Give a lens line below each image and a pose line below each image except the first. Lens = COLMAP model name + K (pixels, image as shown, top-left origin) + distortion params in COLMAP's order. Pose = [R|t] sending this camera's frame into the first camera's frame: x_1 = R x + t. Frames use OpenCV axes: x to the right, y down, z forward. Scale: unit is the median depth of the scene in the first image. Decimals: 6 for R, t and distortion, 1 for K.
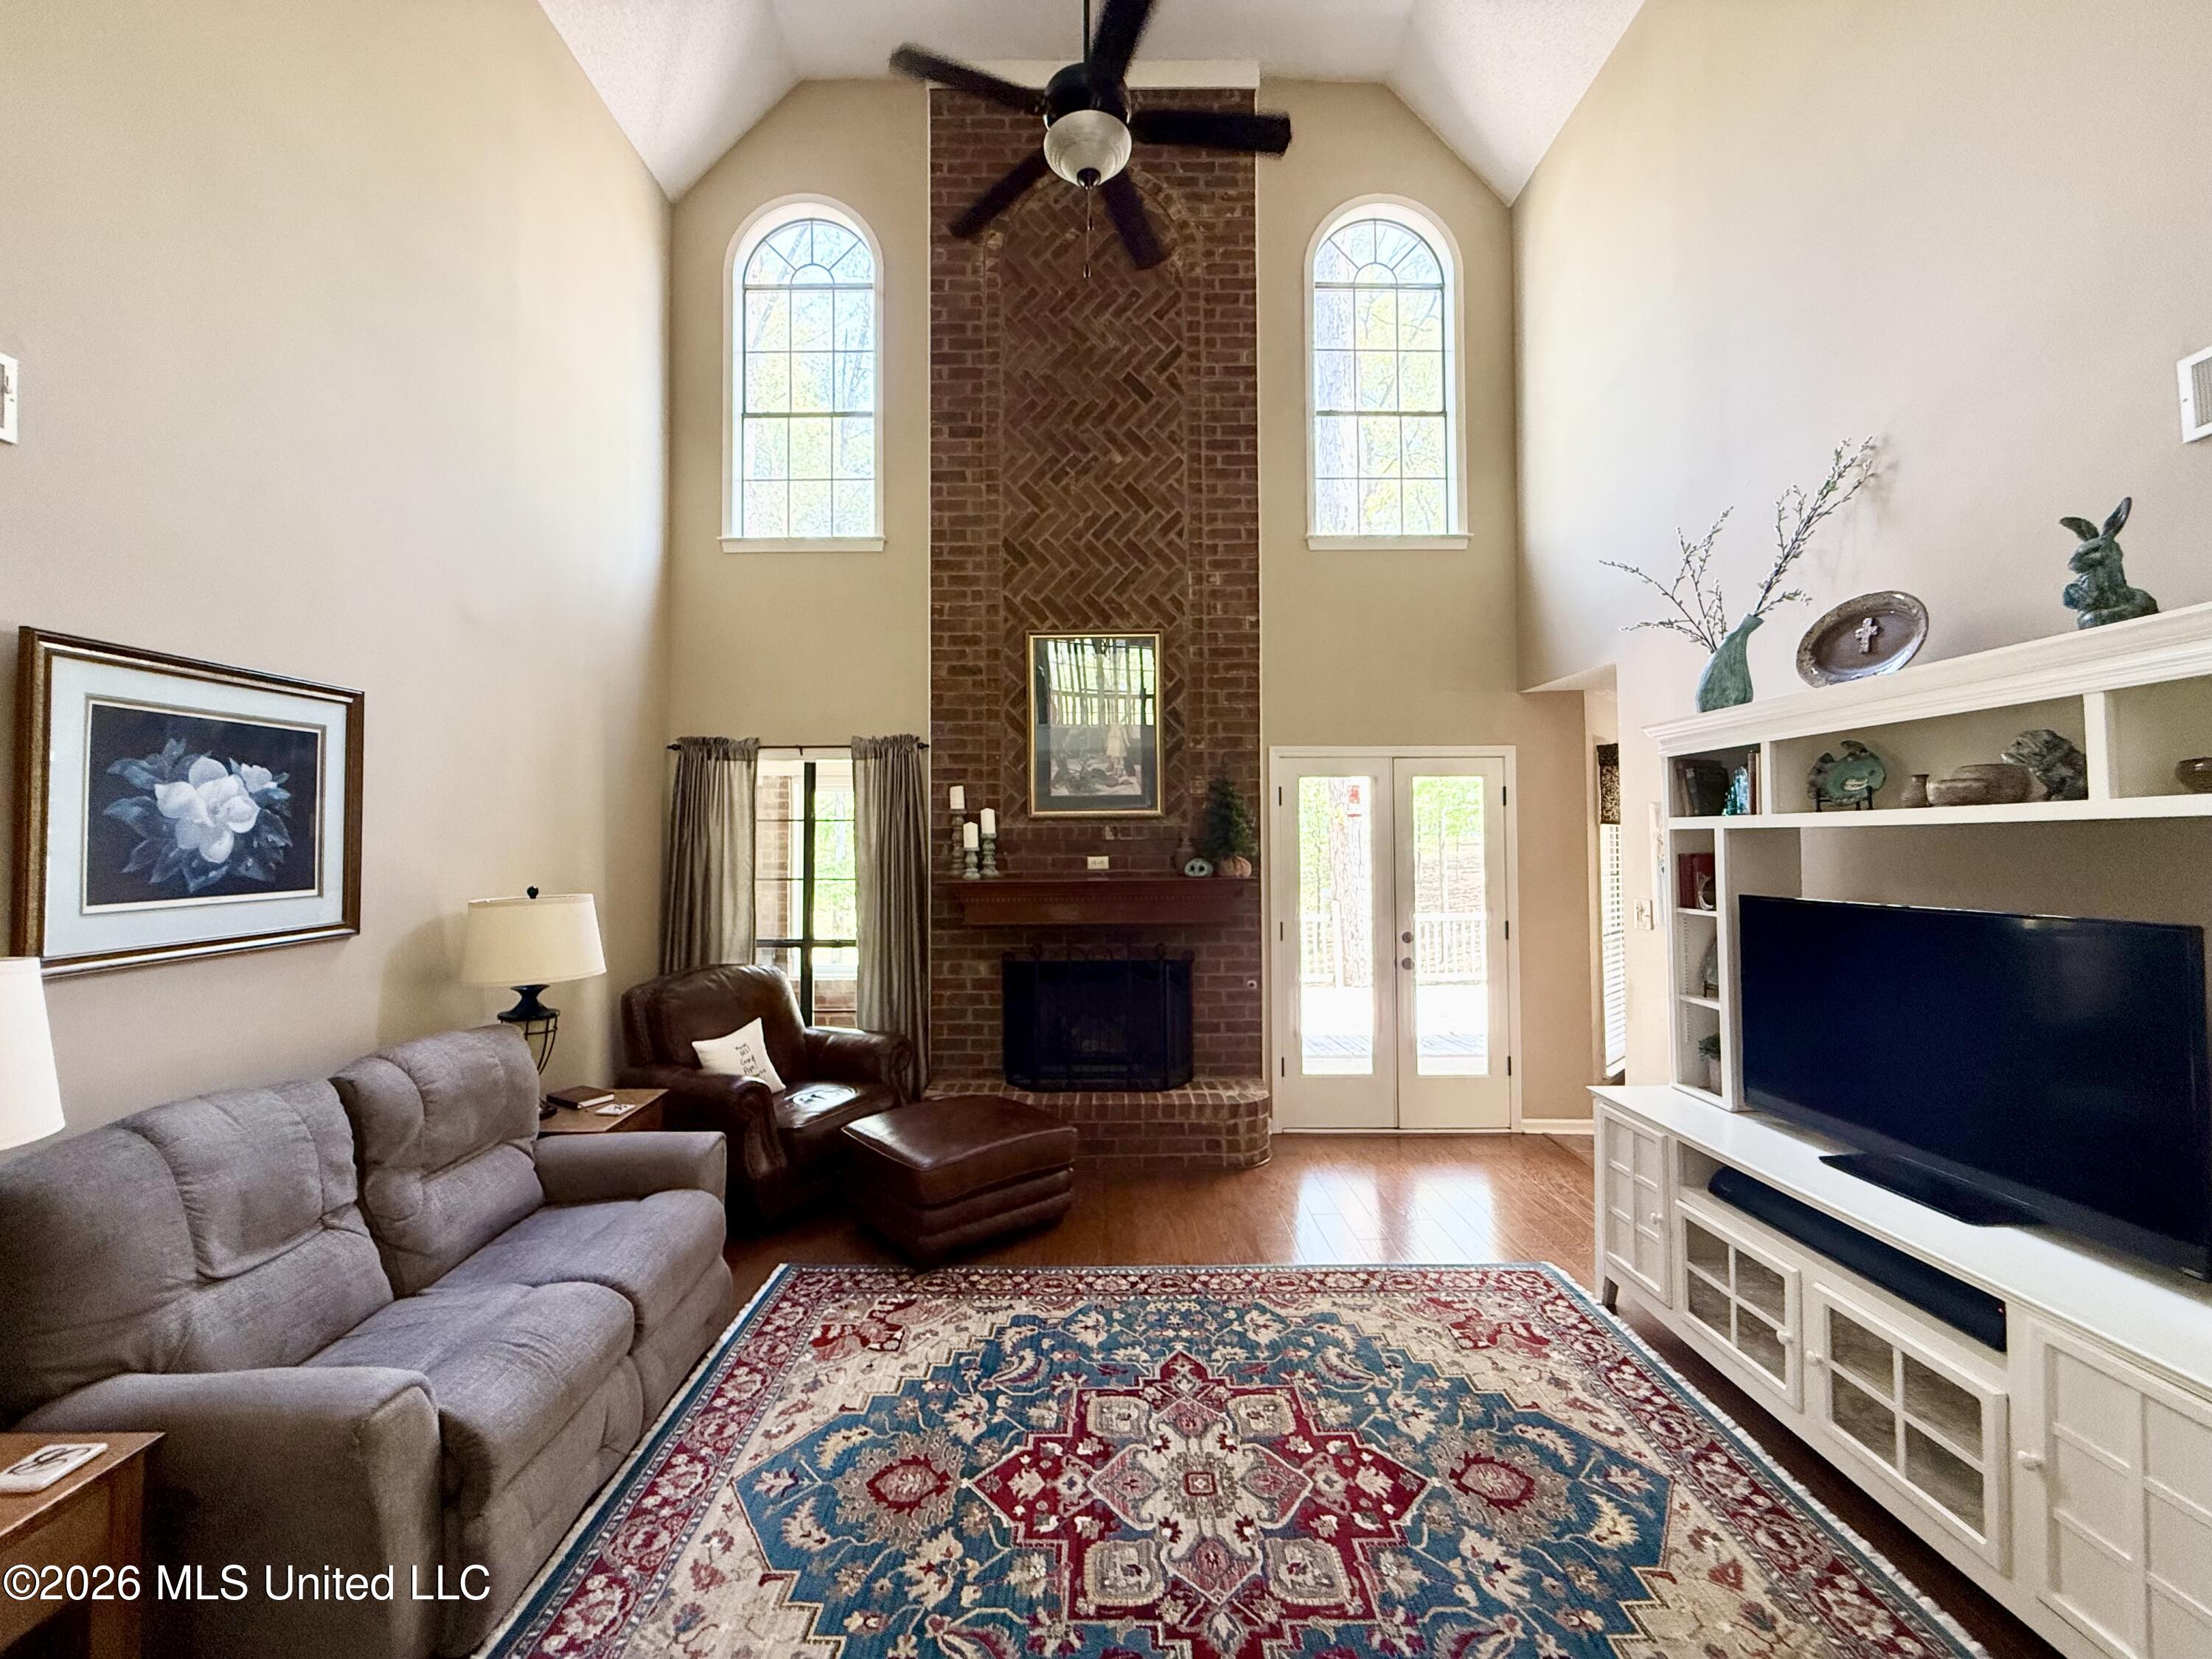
lens RADIAL K [[879.8, 0, 1099.0], [0, 879.8, 830.0], [0, 0, 1]] dist [0.000060, 0.000053]
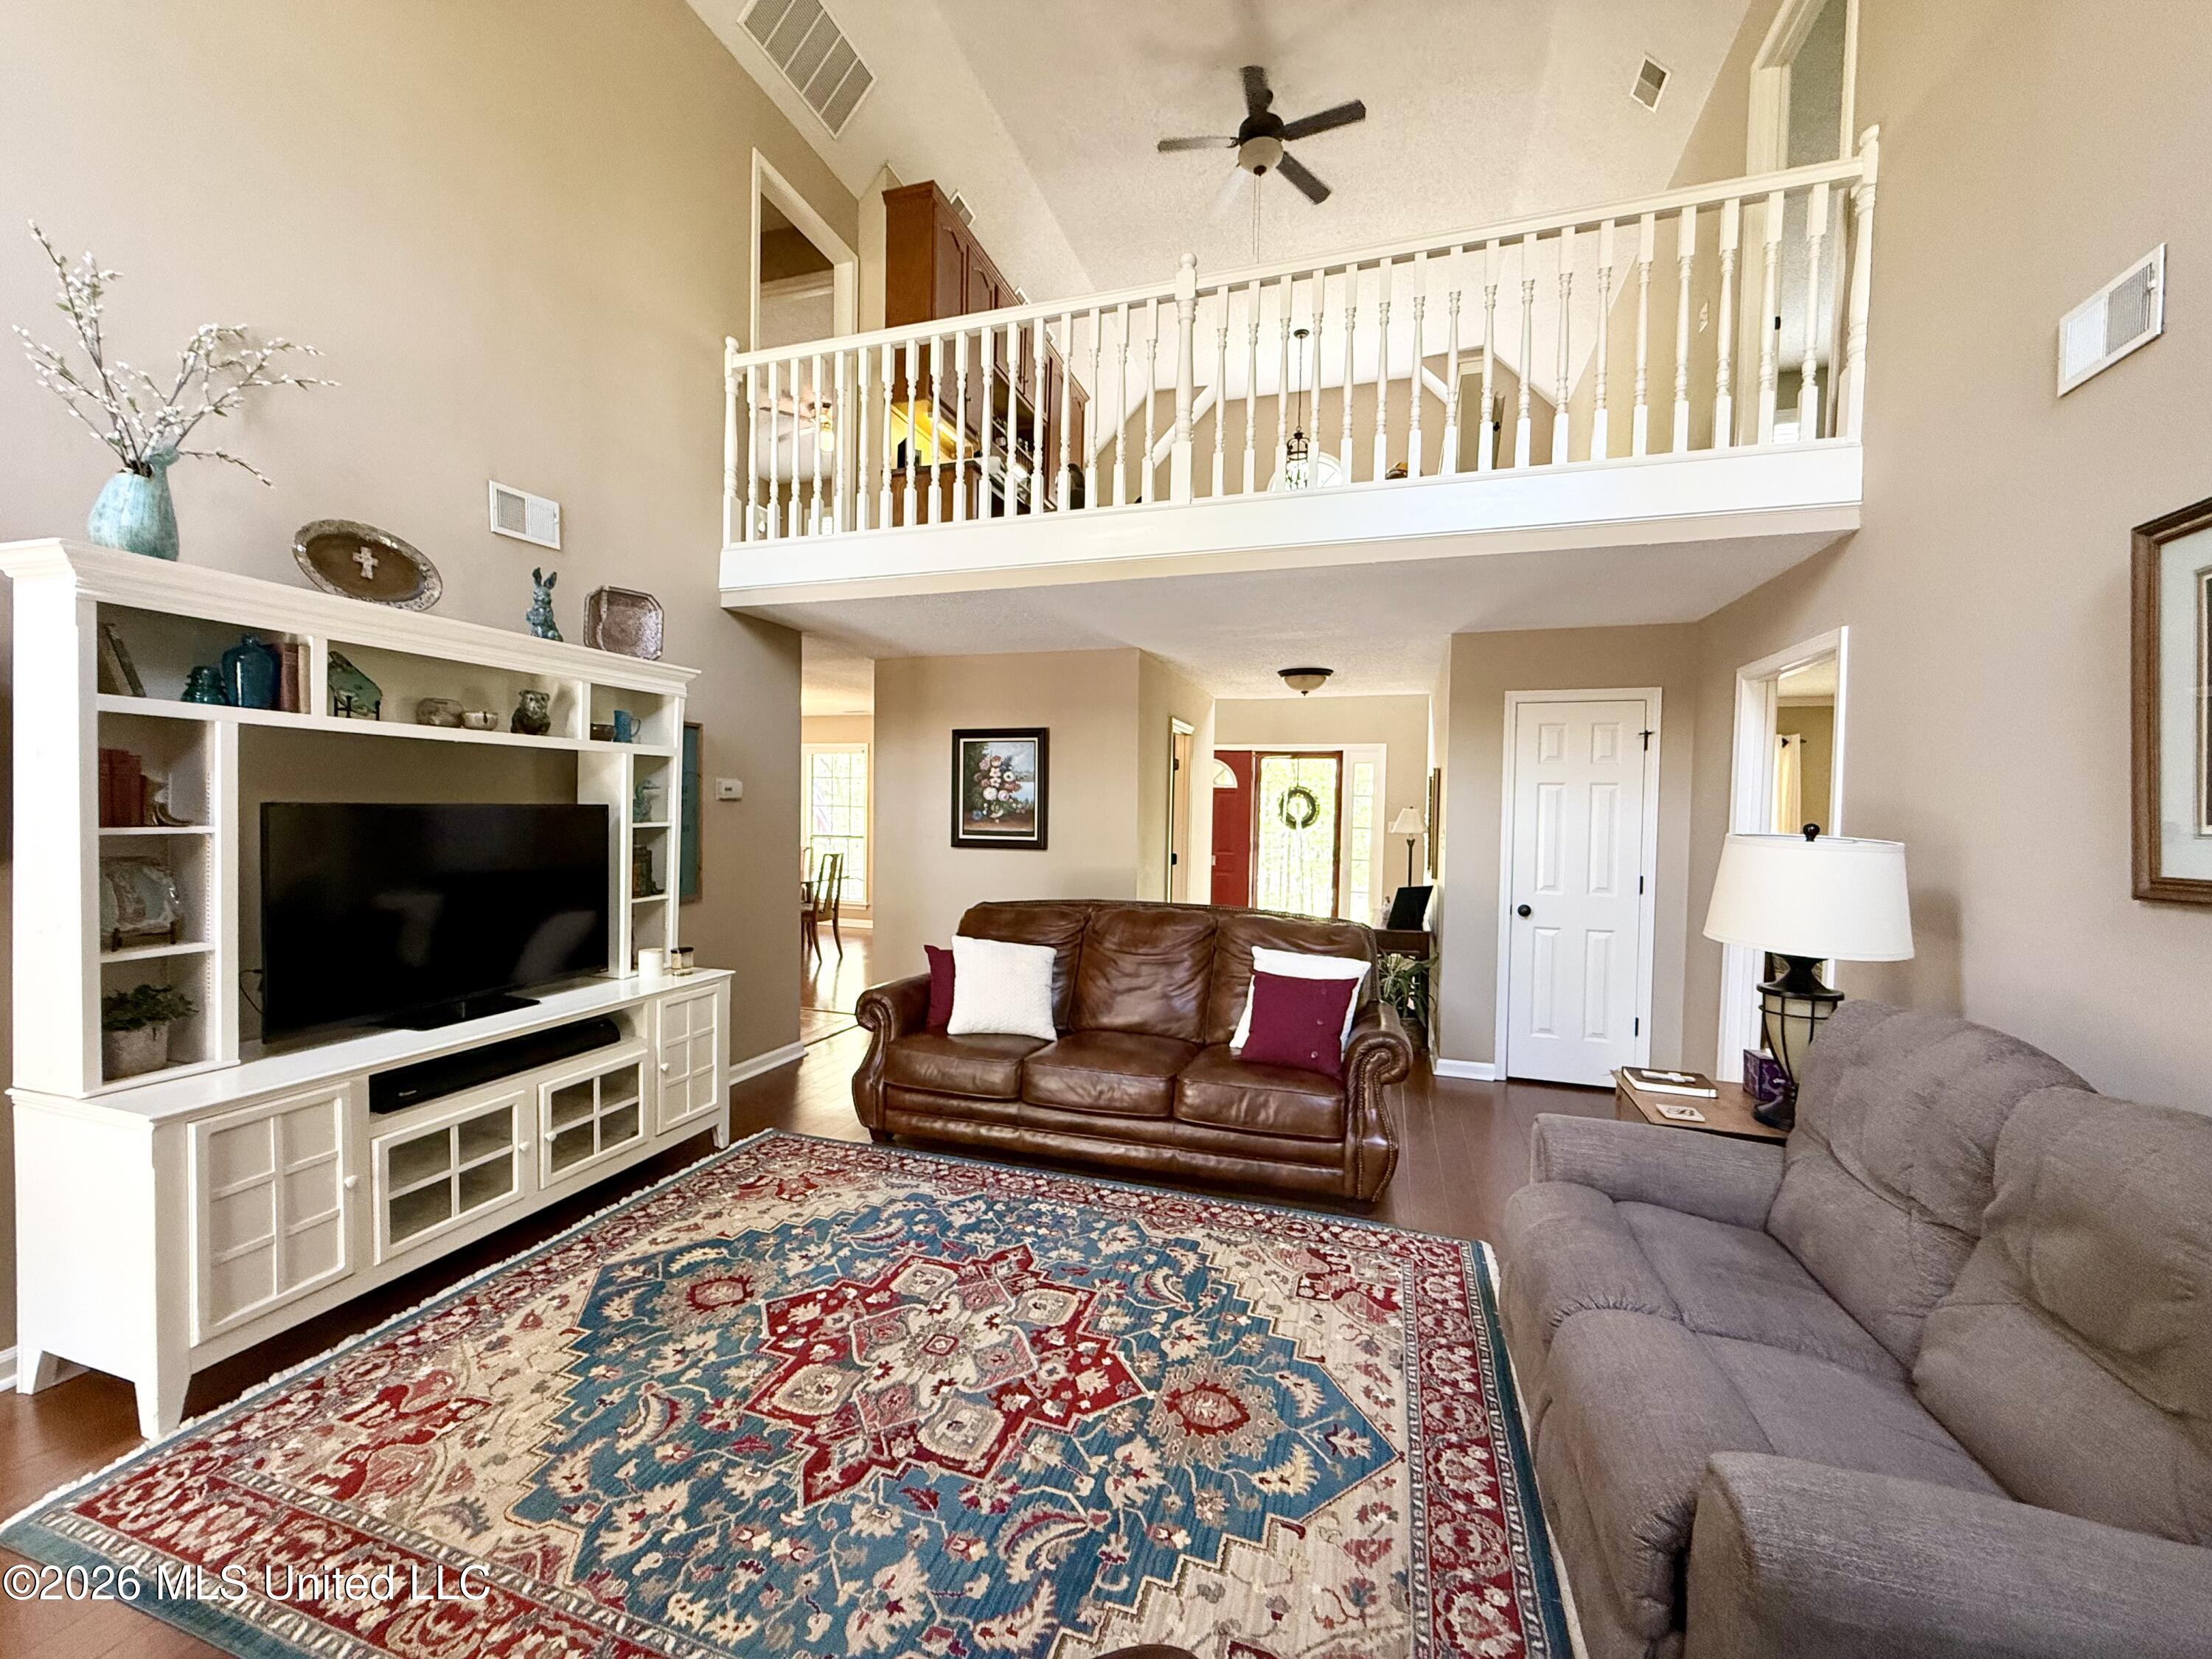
lens RADIAL K [[879.8, 0, 1099.0], [0, 879.8, 830.0], [0, 0, 1]] dist [0.000060, 0.000053]
pose [[-0.949521, -0.020907, 0.313006, -0.358877], [-0.019811, 0.999781, 0.006683, 0.089793], [-0.313077, 0.000145, -0.949728, 1.787244]]
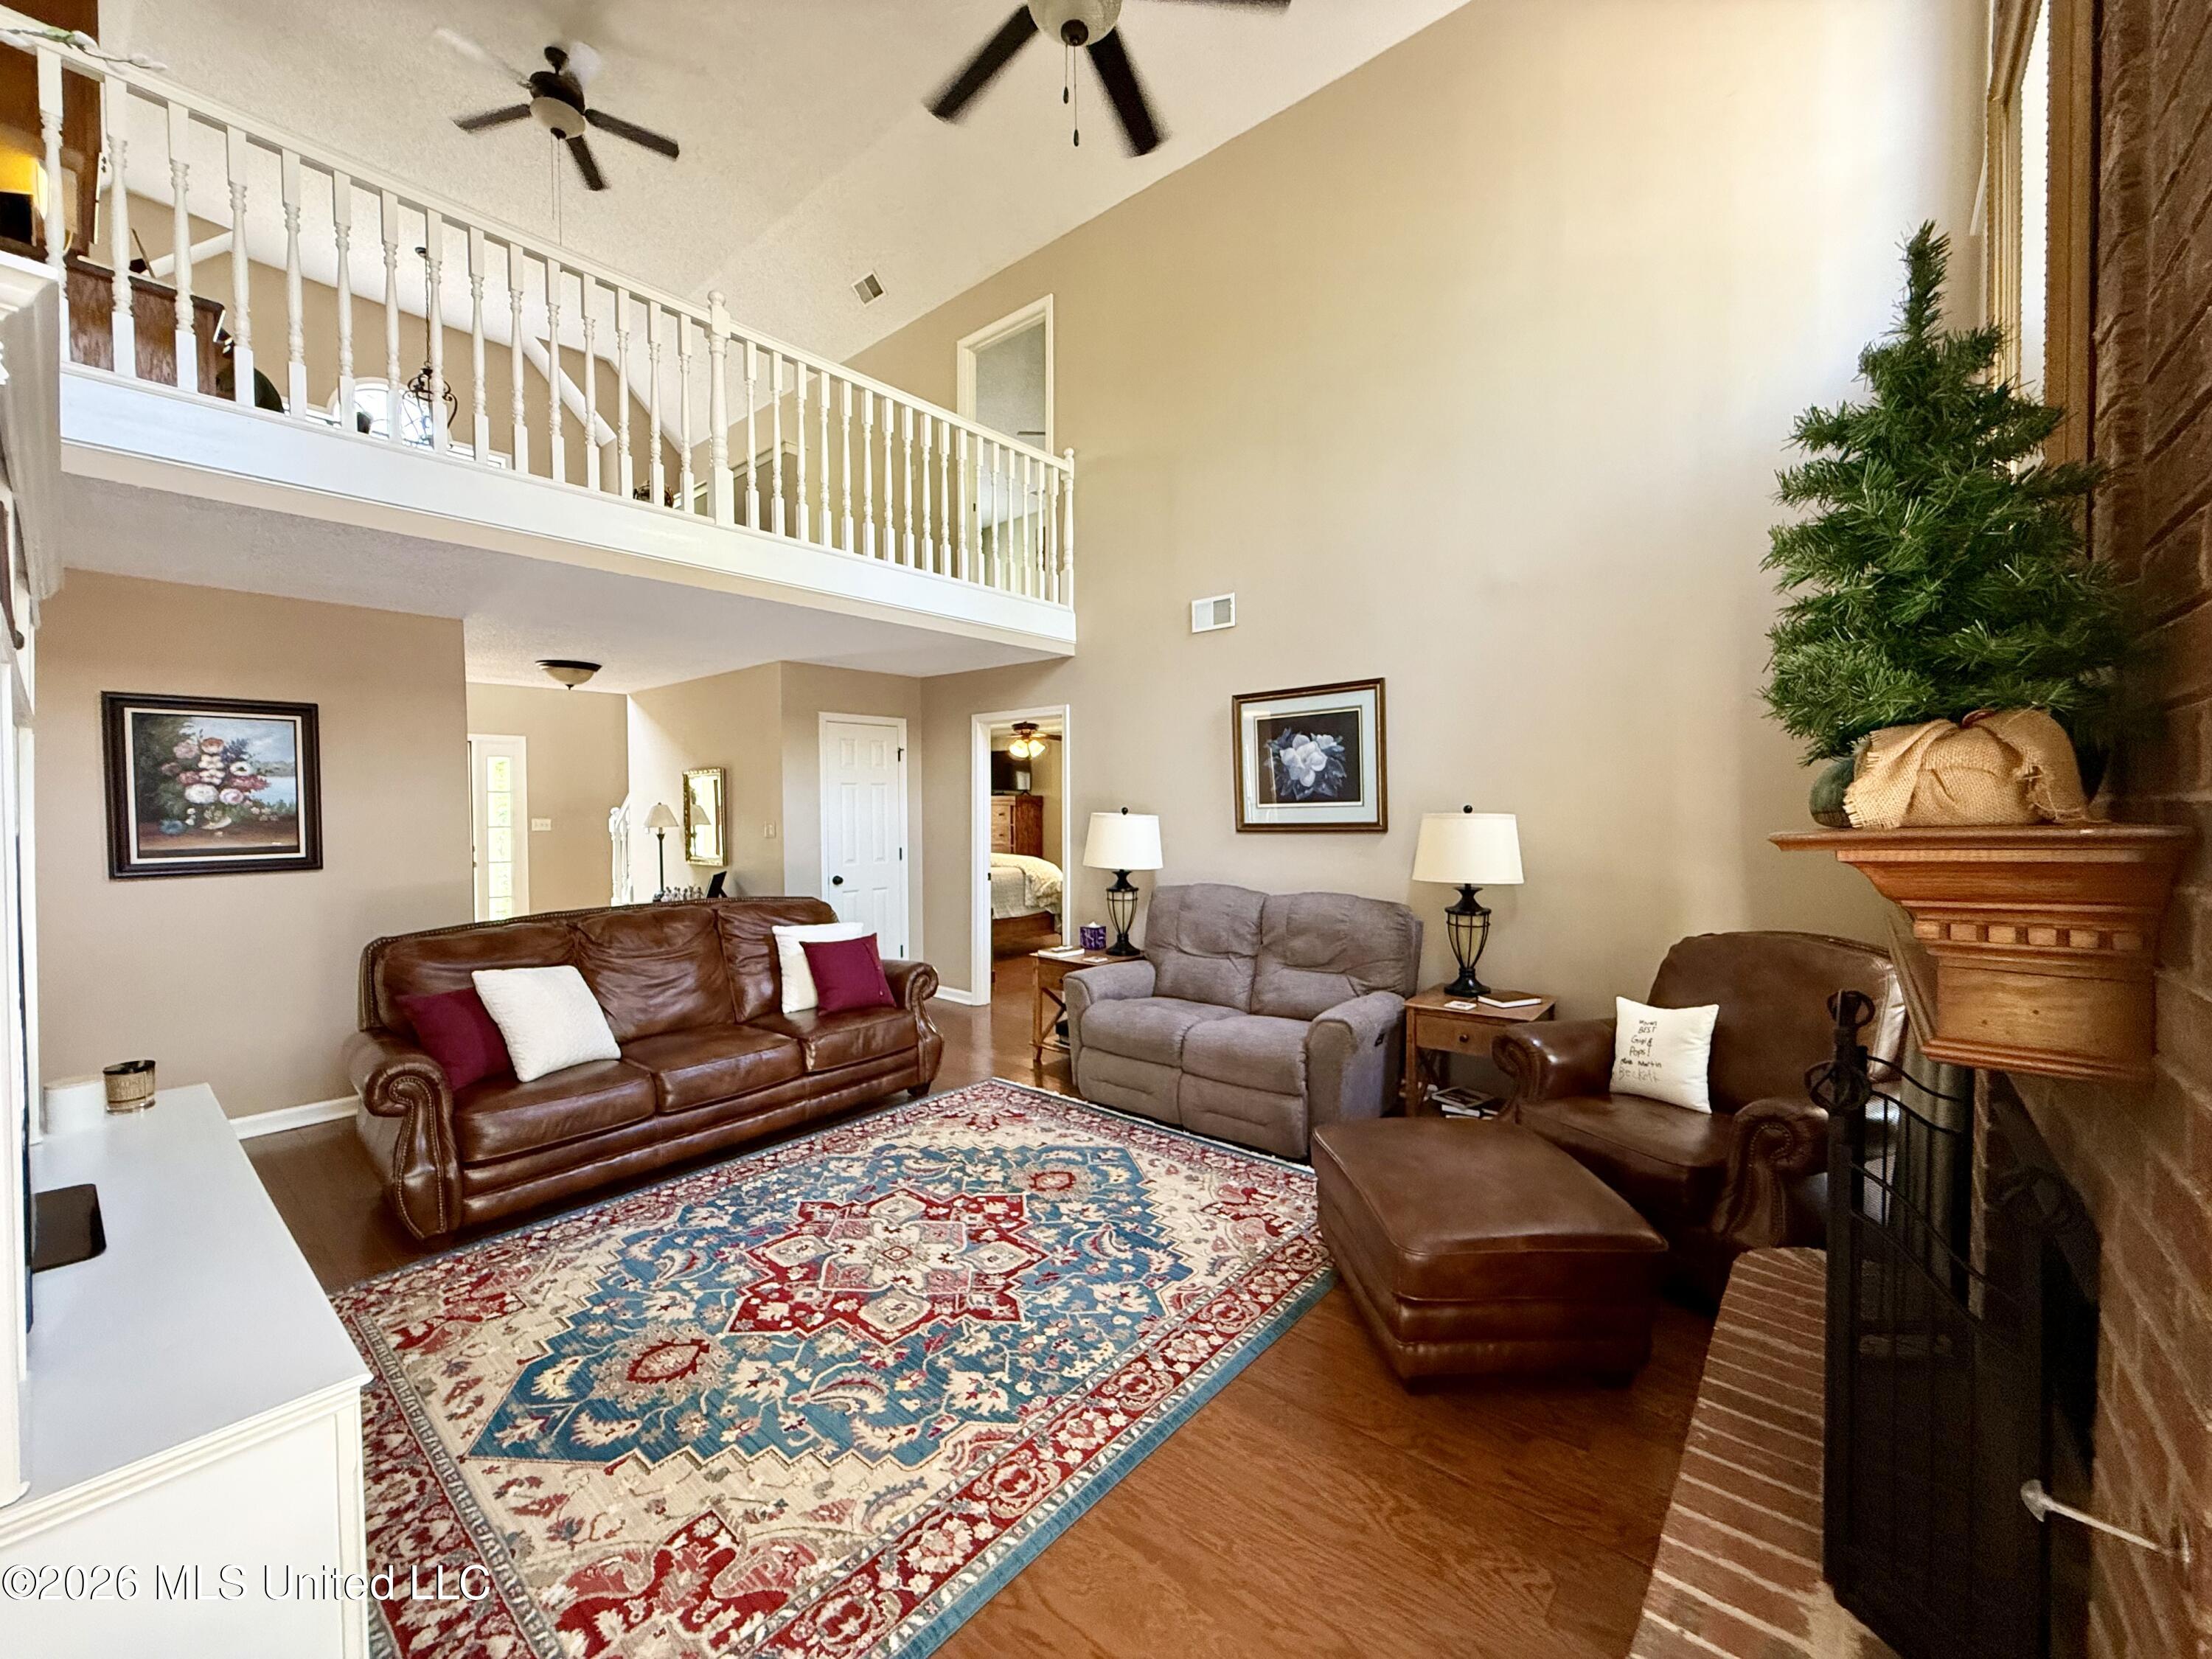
lens RADIAL K [[879.8, 0, 1099.0], [0, 879.8, 830.0], [0, 0, 1]] dist [0.000060, 0.000053]
pose [[-0.652555, 0.029054, -0.757184, 0.811199], [0.022767, 0.999565, 0.018733, 0.086133], [0.757399, -0.005014, -0.652933, 1.896366]]
